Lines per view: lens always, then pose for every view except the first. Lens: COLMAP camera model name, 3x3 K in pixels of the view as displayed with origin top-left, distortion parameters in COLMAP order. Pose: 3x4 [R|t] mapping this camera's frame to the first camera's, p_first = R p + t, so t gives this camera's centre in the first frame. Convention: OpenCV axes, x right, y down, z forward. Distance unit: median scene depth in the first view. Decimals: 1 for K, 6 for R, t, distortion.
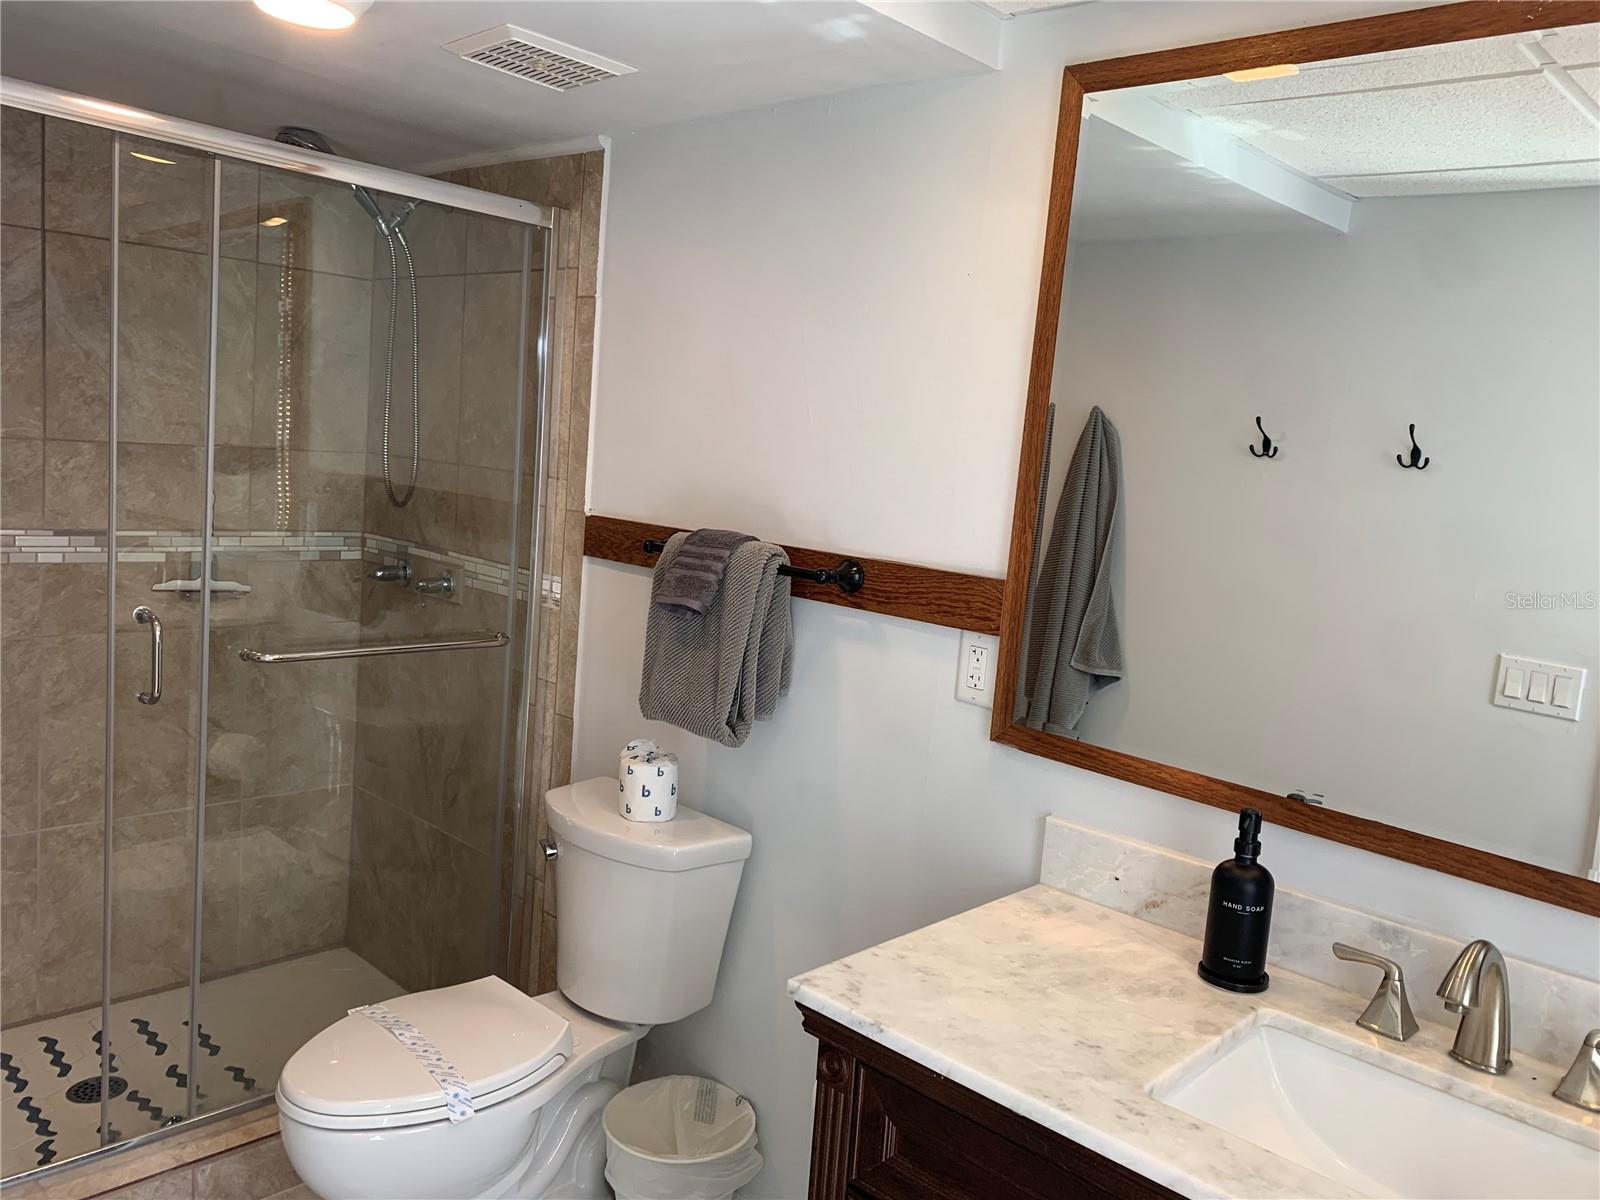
lens RADIAL K [[1230.8, 0, 800.6], [0, 1230.8, 599.9], [0, 0, 1]] dist [0.042105, -0.045283]
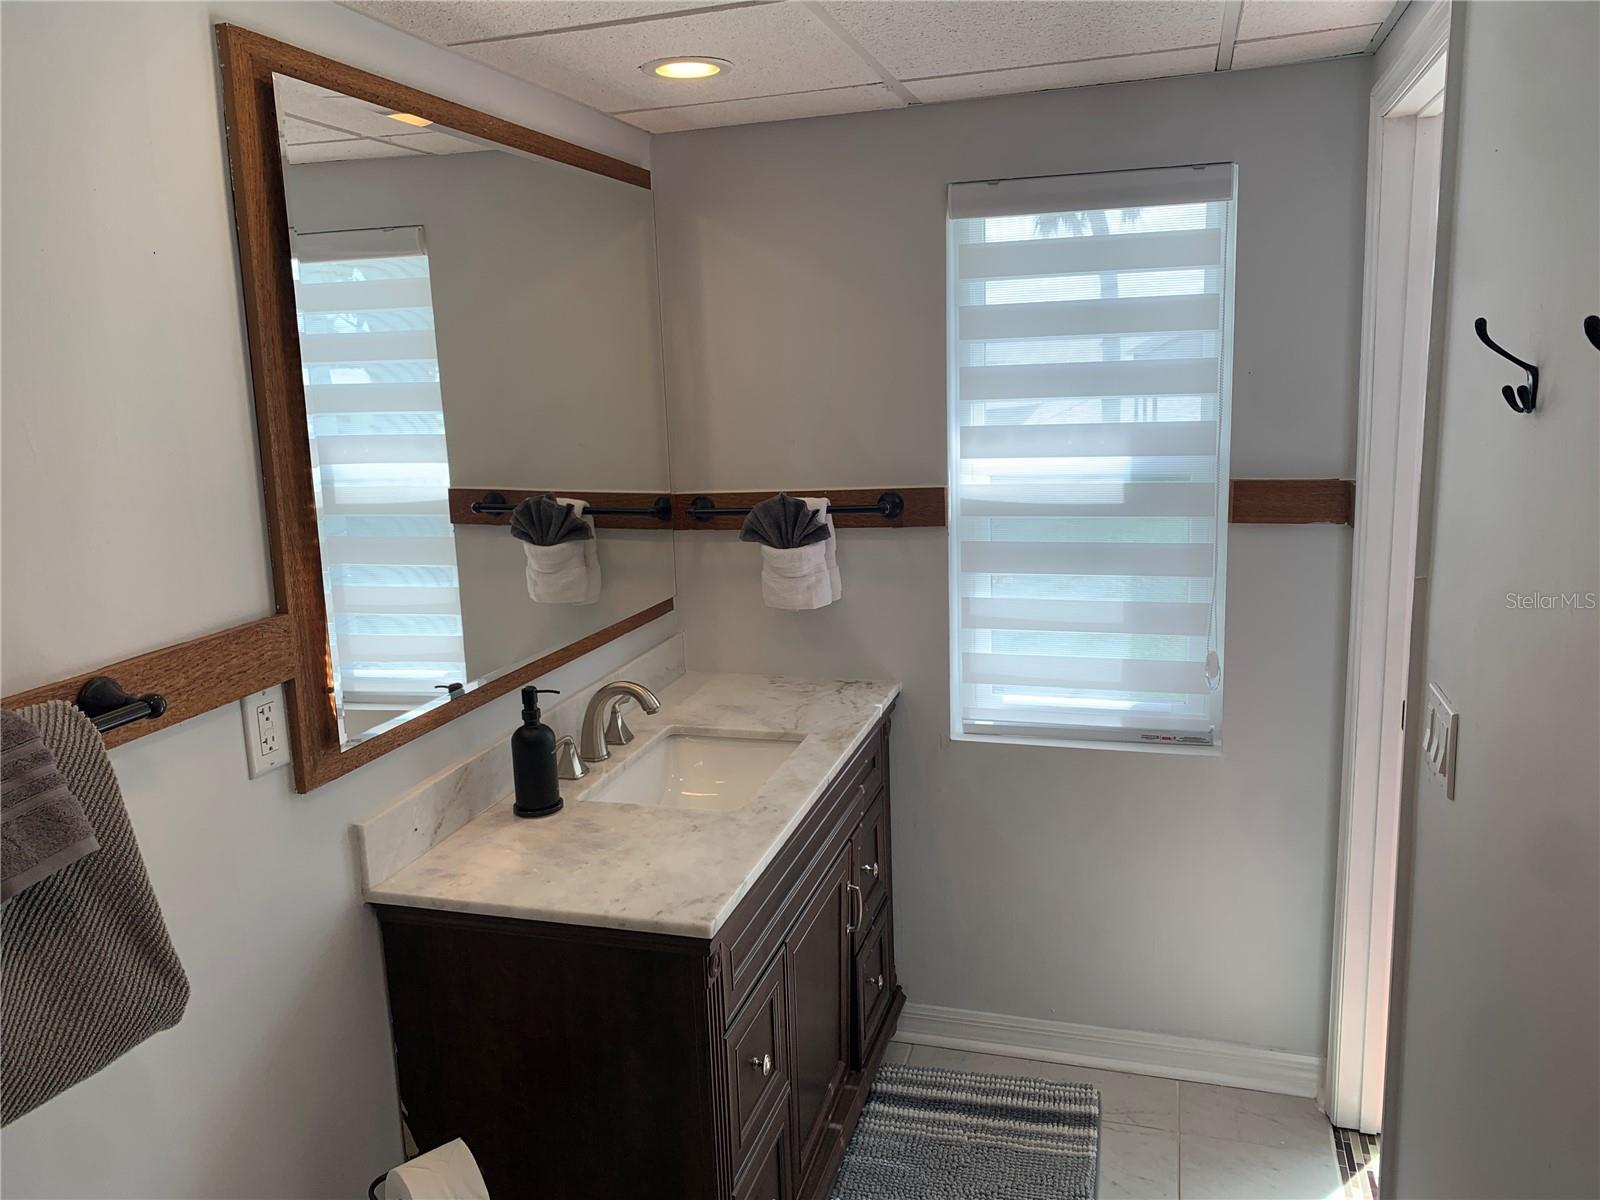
lens RADIAL K [[1230.8, 0, 800.3], [0, 1230.8, 597.7], [0, 0, 1]] dist [0.042105, -0.045283]
pose [[-0.466356, -0.230910, 0.853927, -0.873832], [0.110304, 0.942616, 0.315133, -0.306845], [-0.877693, 0.241156, -0.414125, 1.197965]]
